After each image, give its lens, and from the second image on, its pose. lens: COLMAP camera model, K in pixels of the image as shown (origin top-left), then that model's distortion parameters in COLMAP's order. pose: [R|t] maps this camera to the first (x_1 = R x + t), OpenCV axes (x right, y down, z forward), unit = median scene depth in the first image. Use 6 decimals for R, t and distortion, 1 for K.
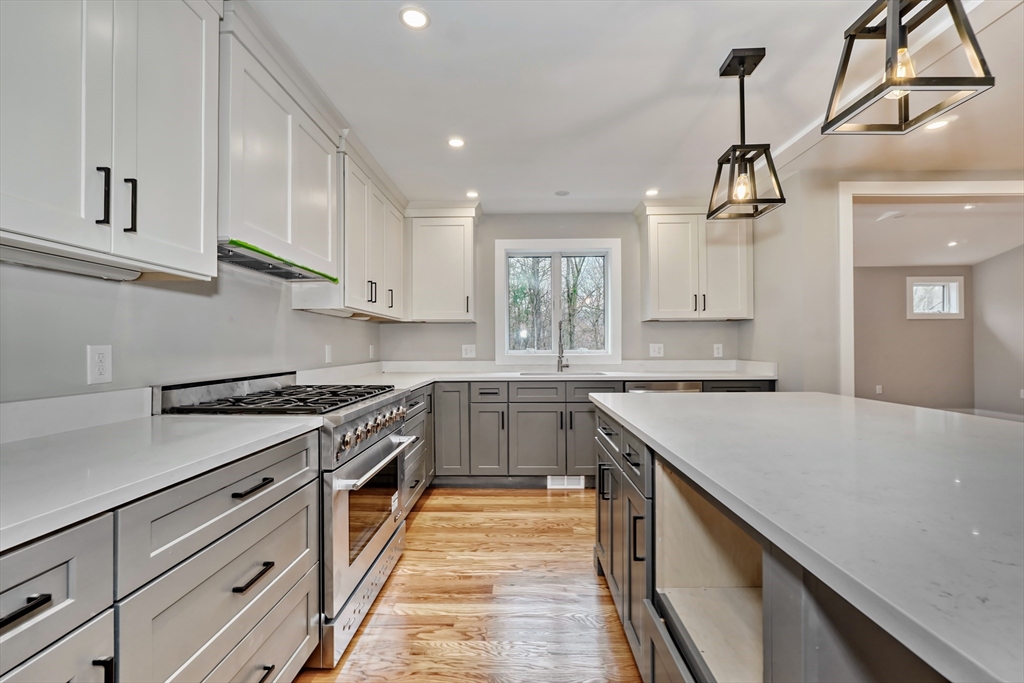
lens RADIAL K [[434.0, 0, 516.1], [0, 434.0, 343.0], [0, 0, 1]] dist [-0.001487, 0.000040]
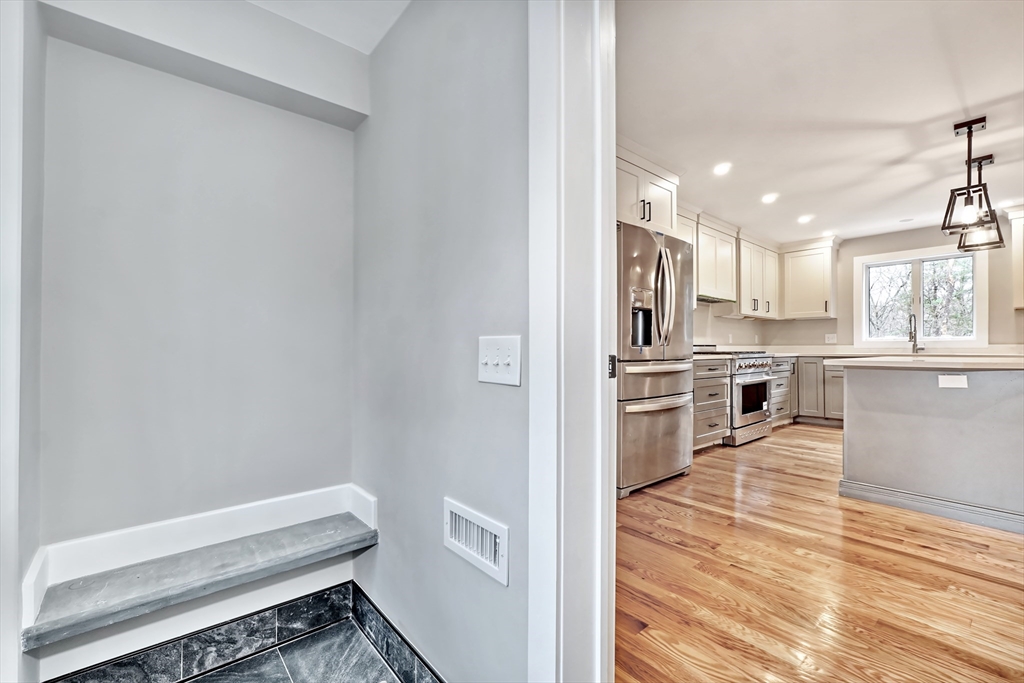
lens RADIAL K [[440.5, 0, 508.7], [0, 440.5, 350.9], [0, 0, 1]] dist [-0.001678, 0.000422]
pose [[0.657448, 0.004646, -0.753485, 0.329739], [0.002543, 0.999962, 0.008384, 0.050687], [0.753495, -0.007429, 0.657411, -0.861903]]
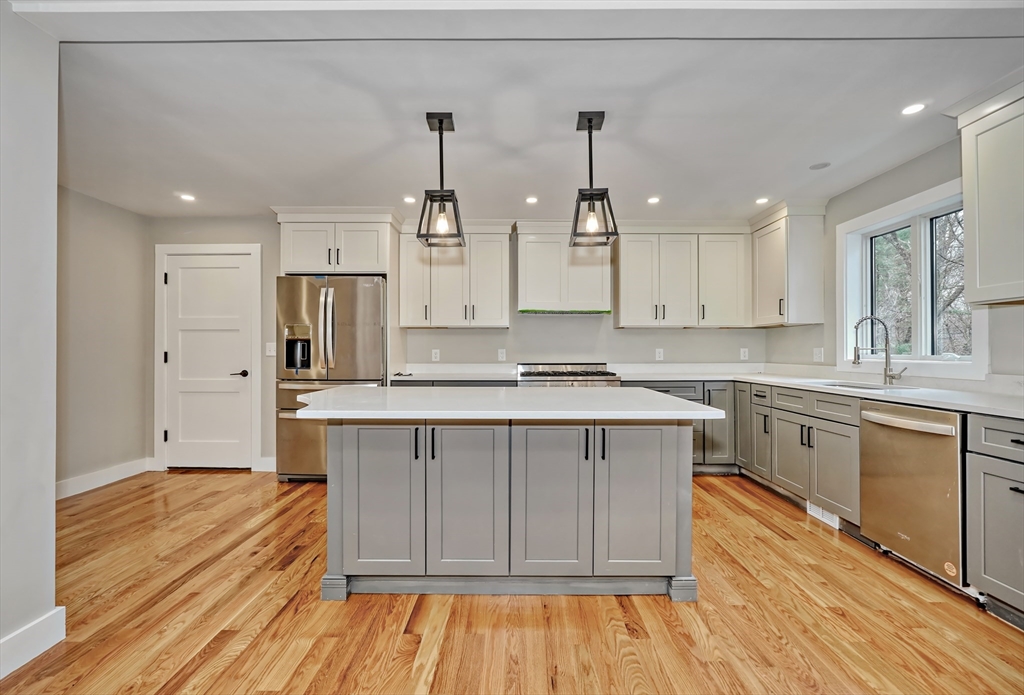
lens RADIAL K [[457.9, 0, 500.2], [0, 457.9, 346.9], [0, 0, 1]] dist [-0.000912, 0.000193]
pose [[-0.005919, -0.002542, -0.999979, 0.999447], [0.007295, 0.999970, -0.002585, -0.000131], [0.999956, -0.007310, -0.005900, 0.393288]]
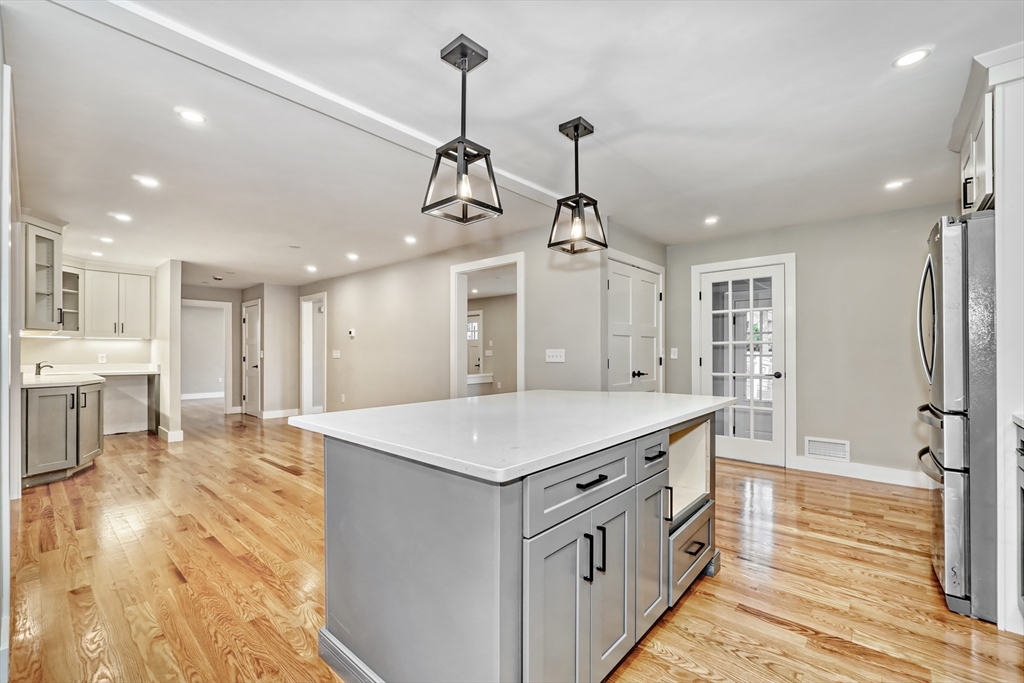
lens RADIAL K [[440.5, 0, 508.7], [0, 440.5, 350.9], [0, 0, 1]] dist [-0.001678, 0.000422]
pose [[-0.756035, 0.010506, 0.654447, -0.087123], [0.000849, 0.999886, -0.015071, 0.011713], [-0.654531, -0.010838, -0.755957, 0.880870]]
